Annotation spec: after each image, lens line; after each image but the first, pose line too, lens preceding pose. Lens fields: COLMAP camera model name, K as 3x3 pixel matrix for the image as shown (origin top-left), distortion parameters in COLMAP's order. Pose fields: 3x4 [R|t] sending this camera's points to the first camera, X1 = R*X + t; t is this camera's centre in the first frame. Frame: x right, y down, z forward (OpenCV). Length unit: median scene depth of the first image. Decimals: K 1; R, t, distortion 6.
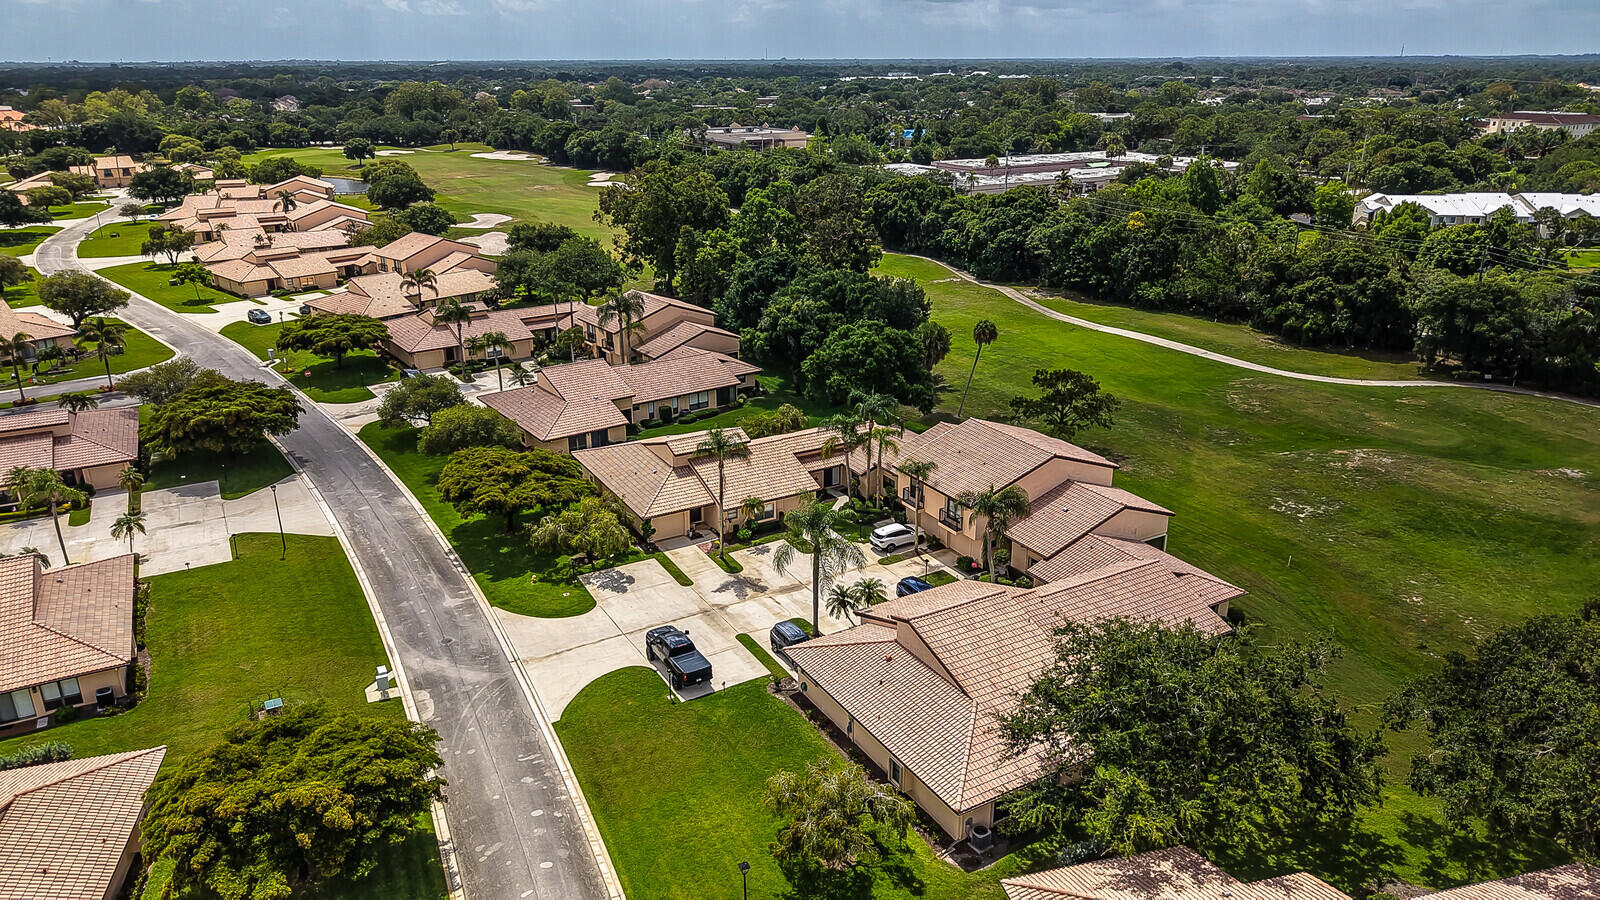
lens RADIAL K [[1072.4, 0, 798.7], [0, 1072.4, 449.4], [0, 0, 1]] dist [-0.022010, 0.000620]
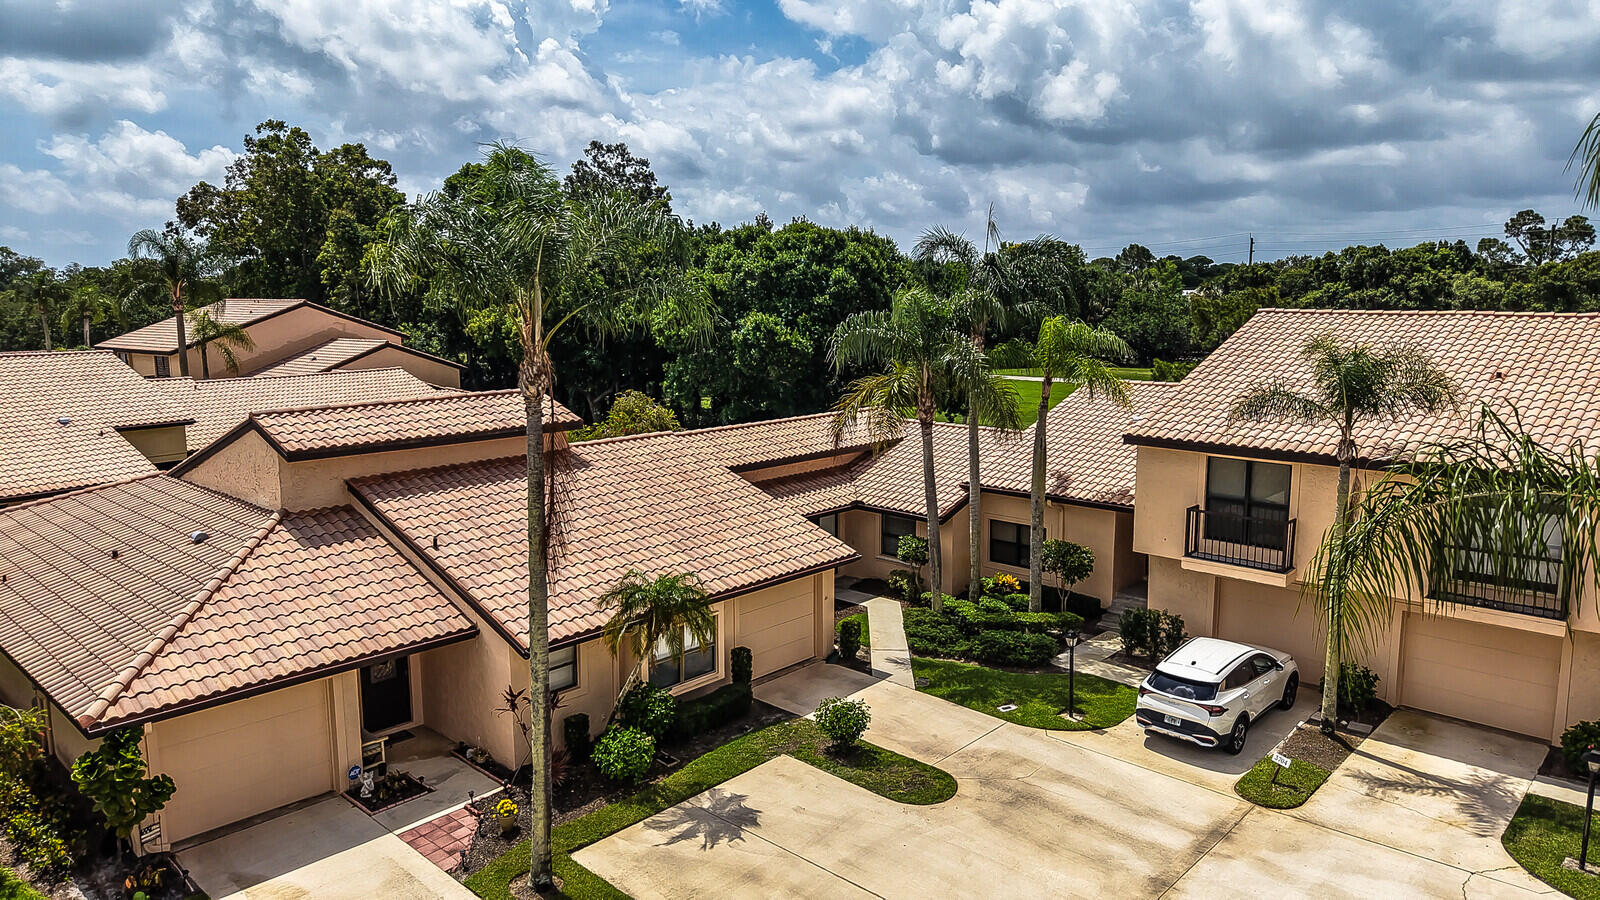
lens RADIAL K [[1072.4, 0, 800.0], [0, 1072.4, 448.2], [0, 0, 1]] dist [-0.022010, 0.000620]
pose [[0.955937, -0.044451, 0.290186, -0.077198], [0.102239, 0.976998, -0.187141, 0.062543], [-0.275193, 0.208563, 0.938494, 0.767469]]
